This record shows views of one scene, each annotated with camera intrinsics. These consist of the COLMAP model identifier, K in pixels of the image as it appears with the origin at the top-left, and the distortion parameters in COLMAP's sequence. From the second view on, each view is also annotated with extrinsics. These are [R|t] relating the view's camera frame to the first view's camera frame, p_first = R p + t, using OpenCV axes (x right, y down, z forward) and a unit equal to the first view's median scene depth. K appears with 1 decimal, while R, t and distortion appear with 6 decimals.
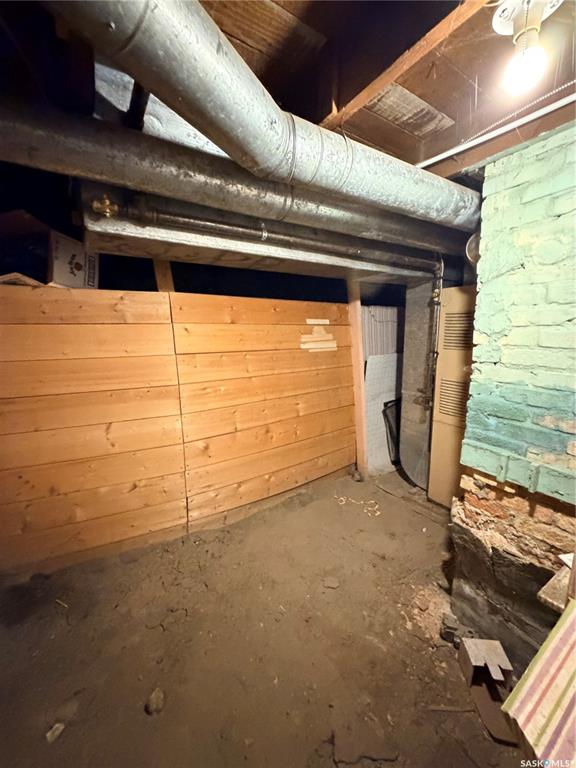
lens RADIAL K [[306.4, 0, 286.7], [0, 306.4, 381.7], [0, 0, 1]] dist [-0.000021, 0.000123]
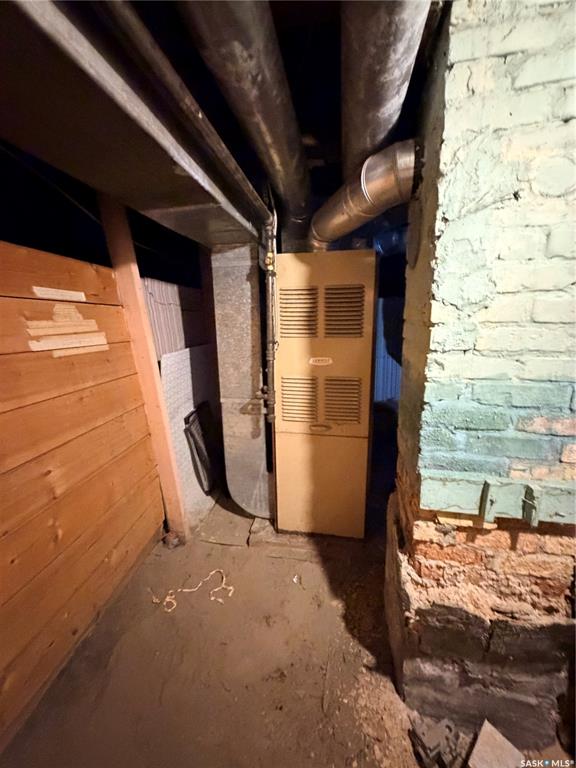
lens RADIAL K [[306.4, 0, 286.7], [0, 306.4, 381.7], [0, 0, 1]] dist [-0.000021, 0.000123]
pose [[0.677657, -0.145285, 0.720884, -0.058319], [0.131311, 0.988441, 0.075770, -0.091218], [-0.723560, 0.043314, 0.688902, 0.791072]]
